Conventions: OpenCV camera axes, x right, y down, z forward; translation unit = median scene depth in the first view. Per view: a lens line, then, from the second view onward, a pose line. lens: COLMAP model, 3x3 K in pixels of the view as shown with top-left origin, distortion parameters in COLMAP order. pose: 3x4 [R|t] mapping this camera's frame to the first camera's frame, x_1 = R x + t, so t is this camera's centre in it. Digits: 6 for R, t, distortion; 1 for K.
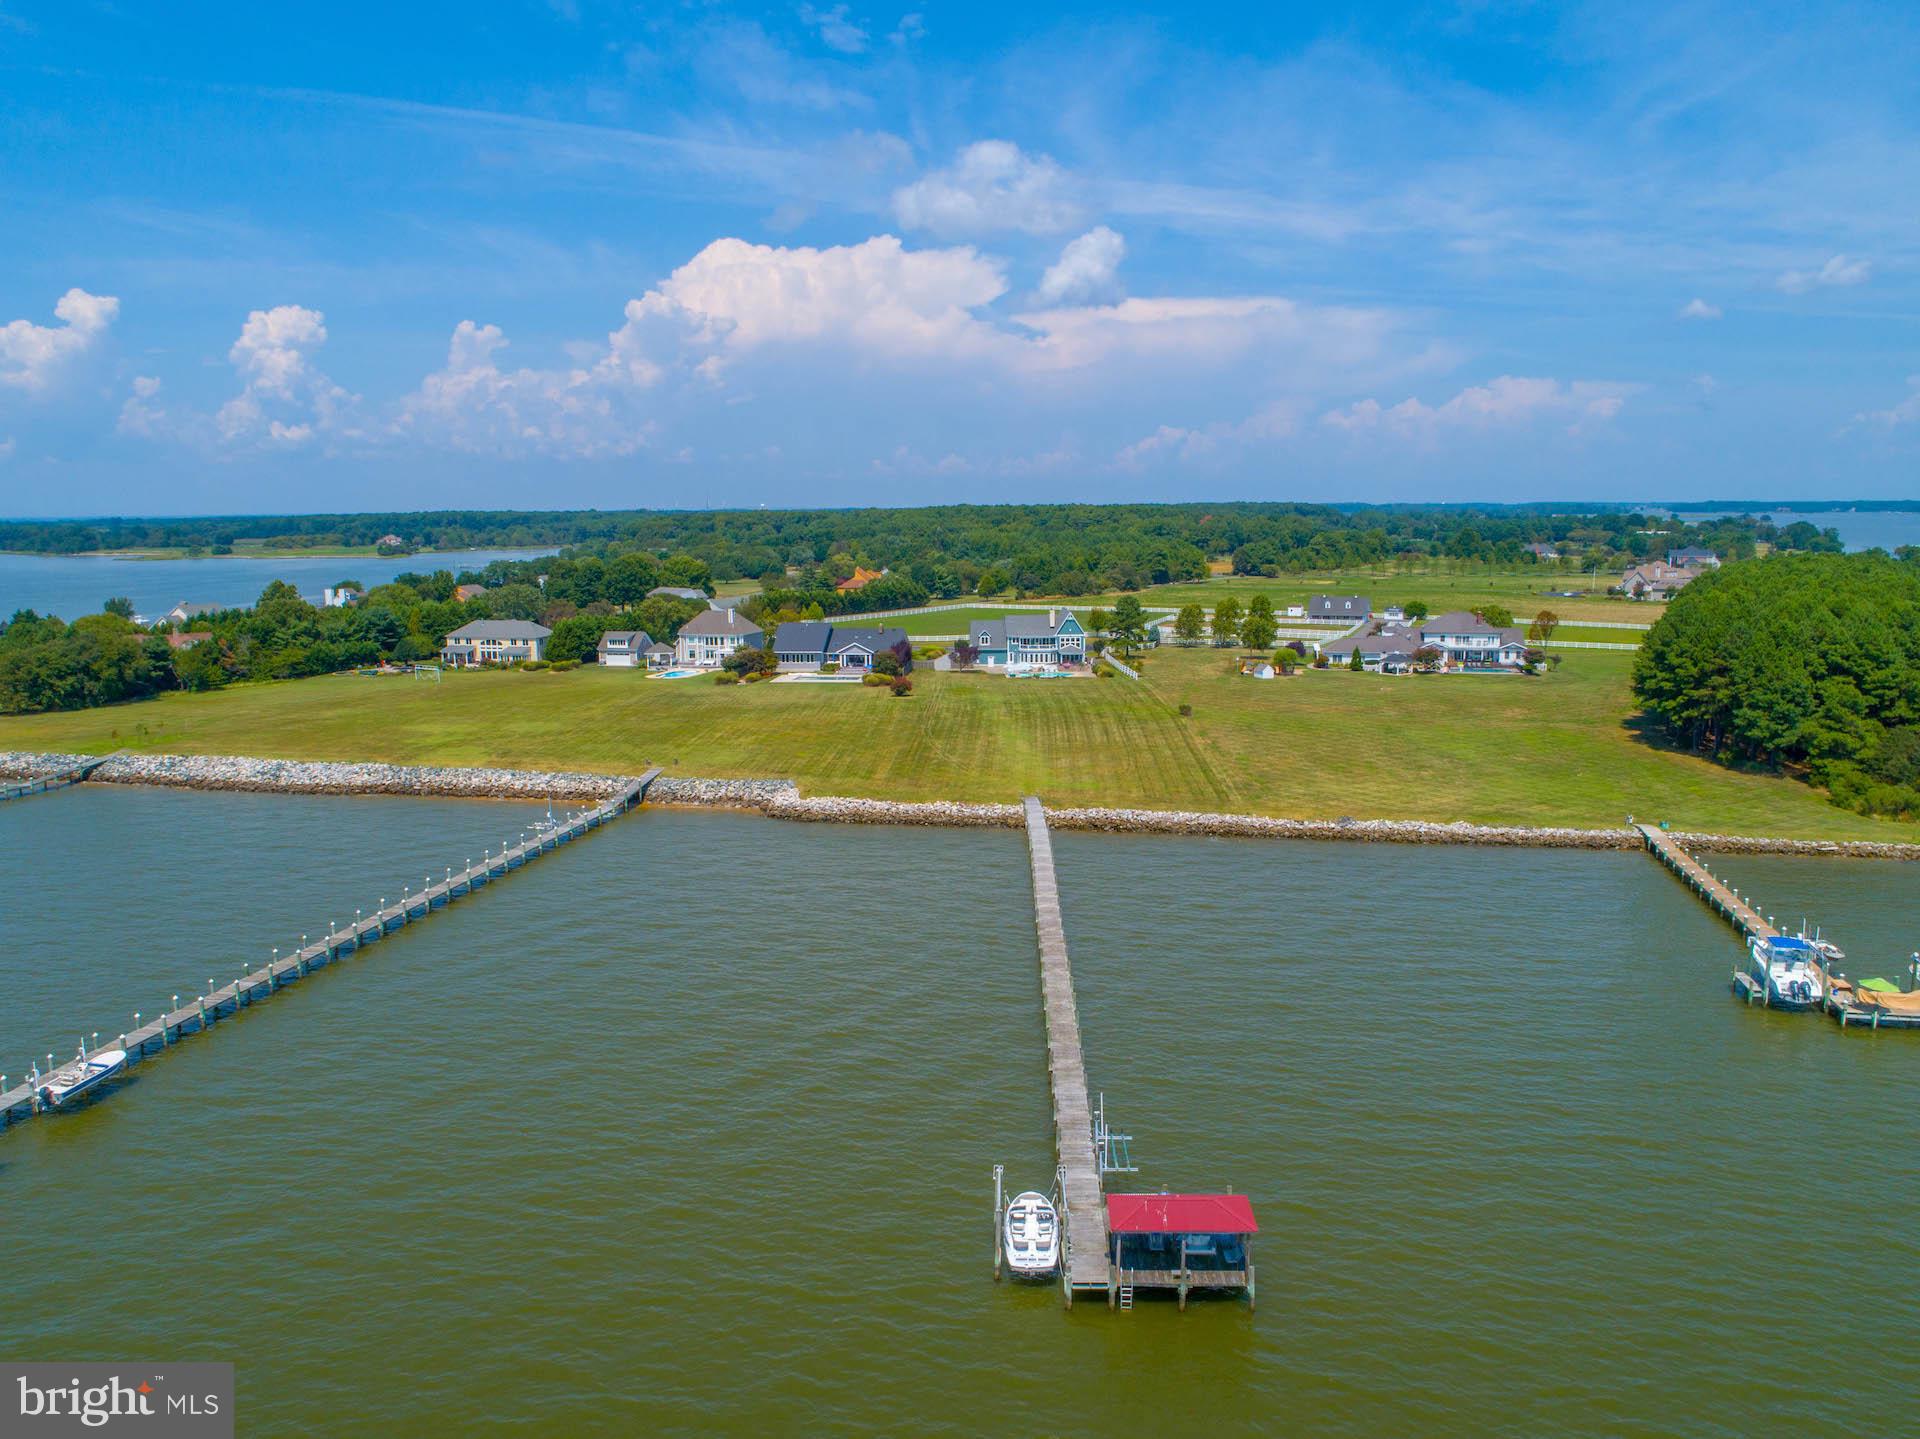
lens RADIAL K [[1455.3, 0, 961.7], [0, 1455.3, 726.5], [0, 0, 1]] dist [-0.021394, 0.009809]
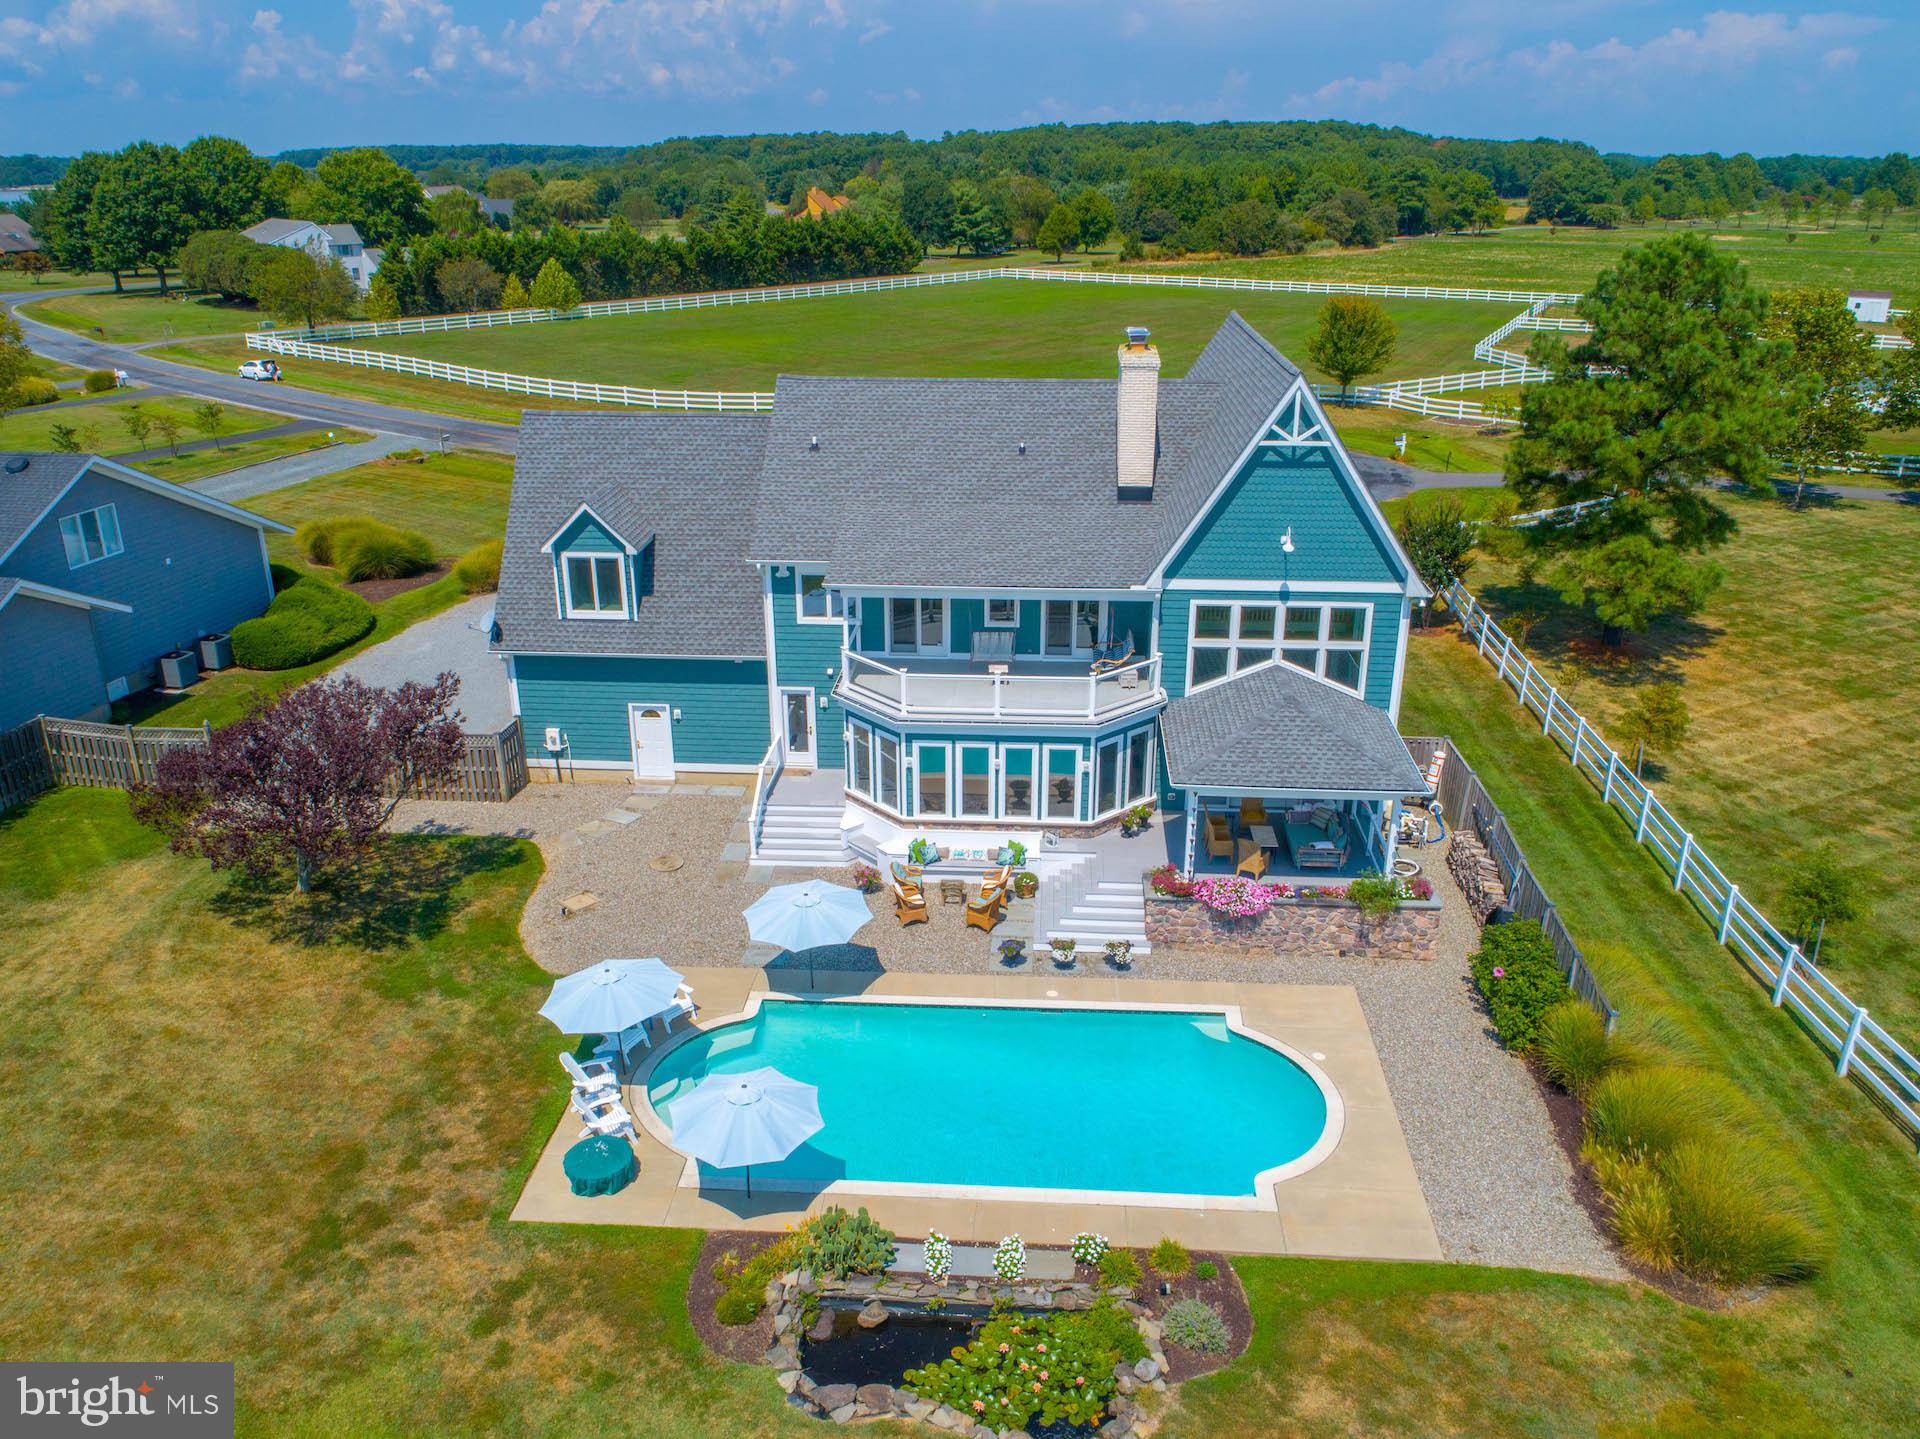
lens RADIAL K [[1455.3, 0, 961.7], [0, 1455.3, 726.5], [0, 0, 1]] dist [-0.021394, 0.009809]
pose [[0.994986, 0.044035, -0.089794, 0.060460], [-0.023027, 0.974594, 0.222791, -0.076937], [0.097324, -0.219607, 0.970722, 0.887515]]
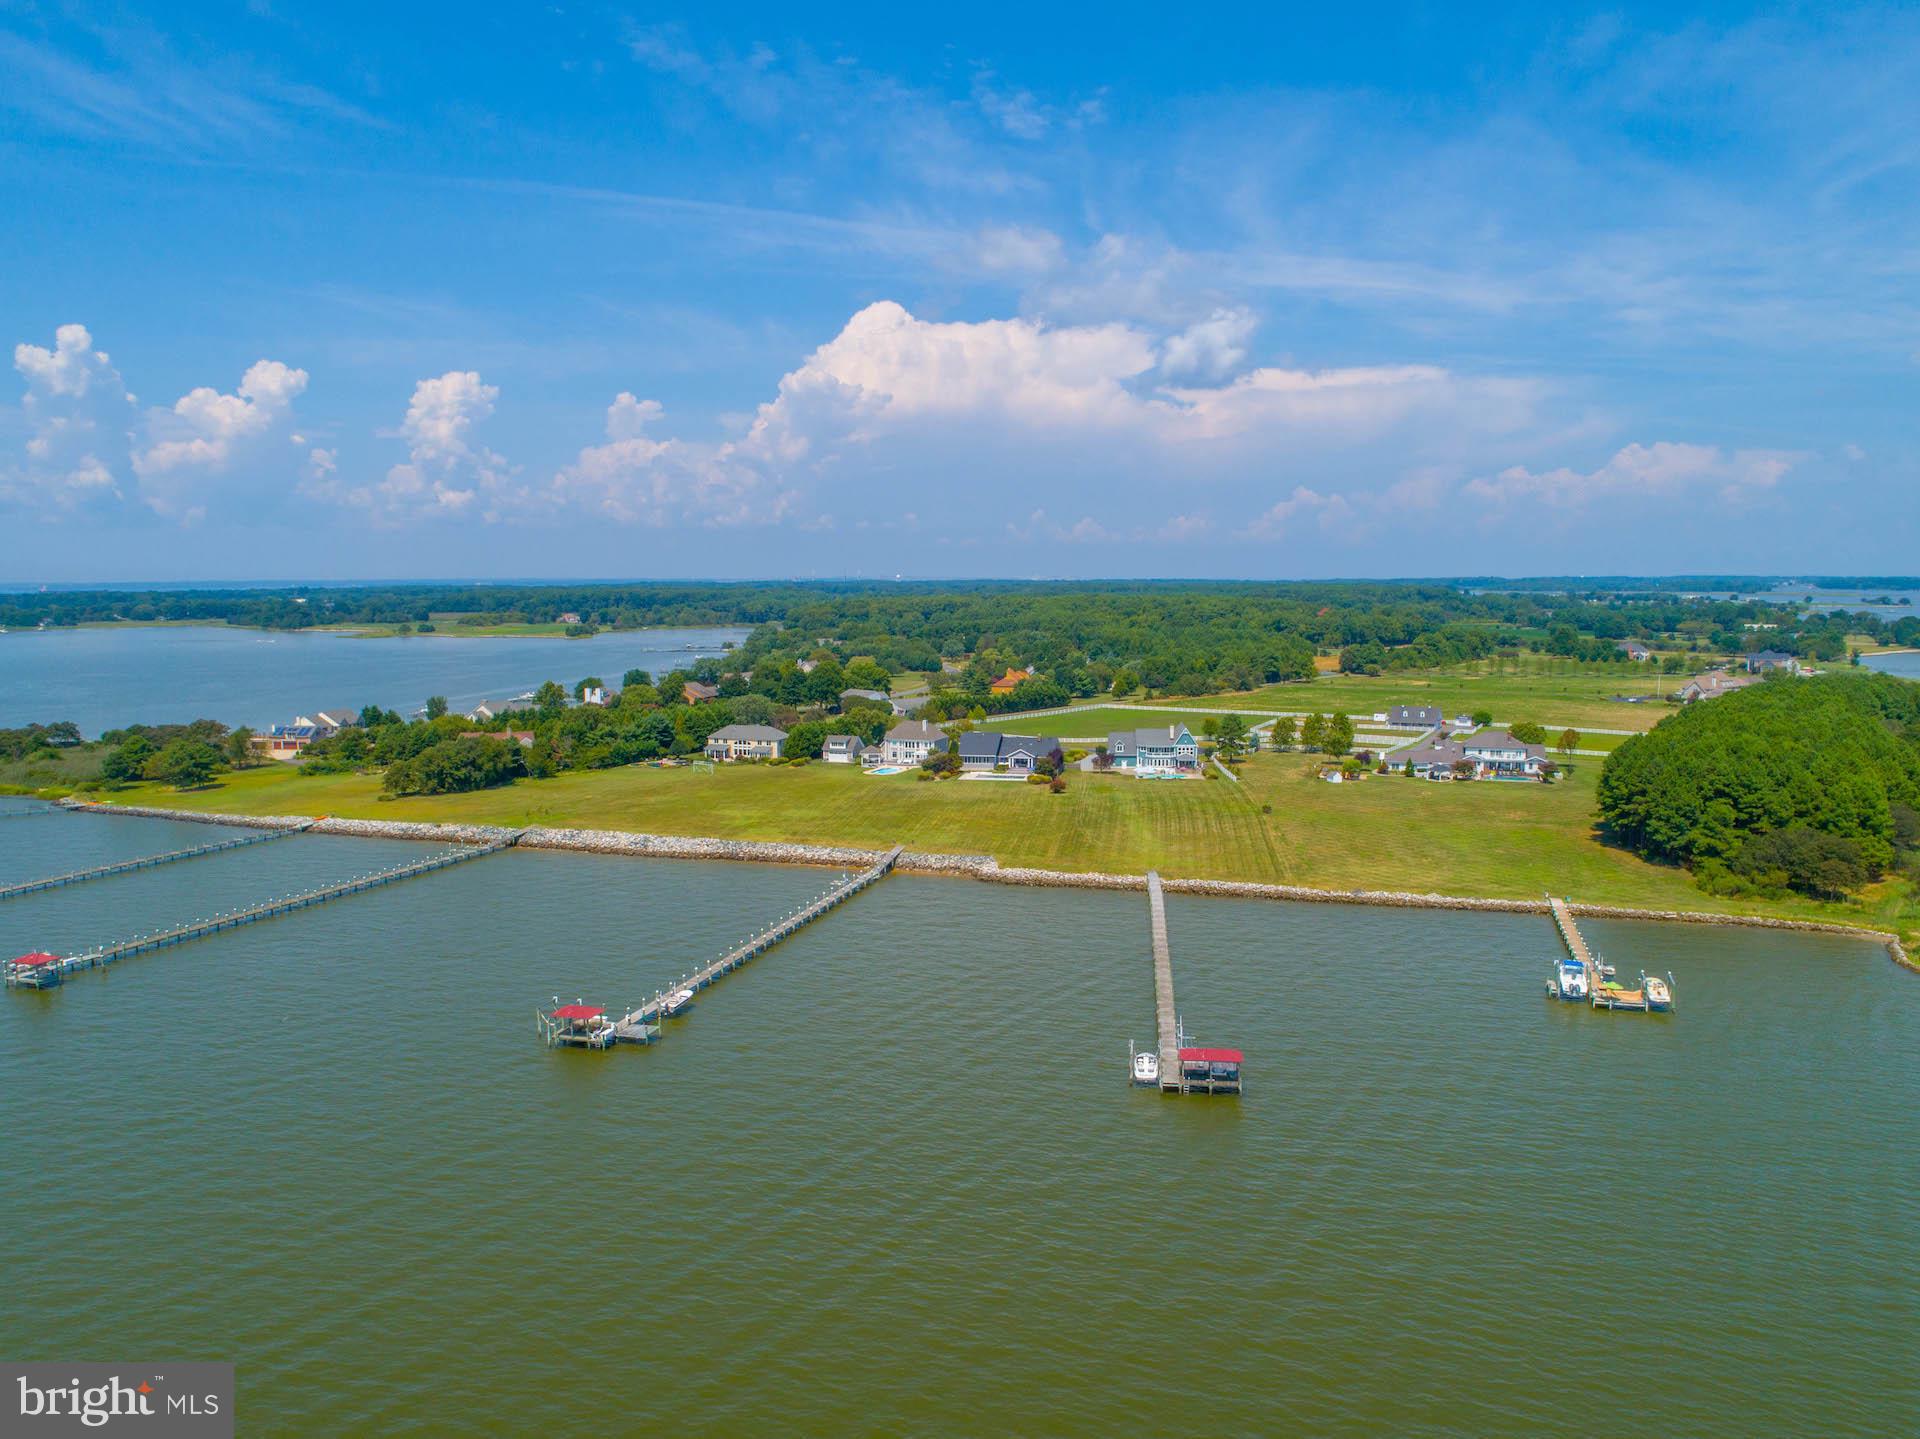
lens RADIAL K [[1458.9, 0, 961.7], [0, 1458.9, 669.3], [0, 0, 1]] dist [-0.018692, 0.000527]
pose [[0.996062, 0.010562, -0.088025, -0.010769], [-0.017972, 0.996319, -0.083821, -0.017774], [0.086816, 0.085073, 0.992585, -0.319036]]
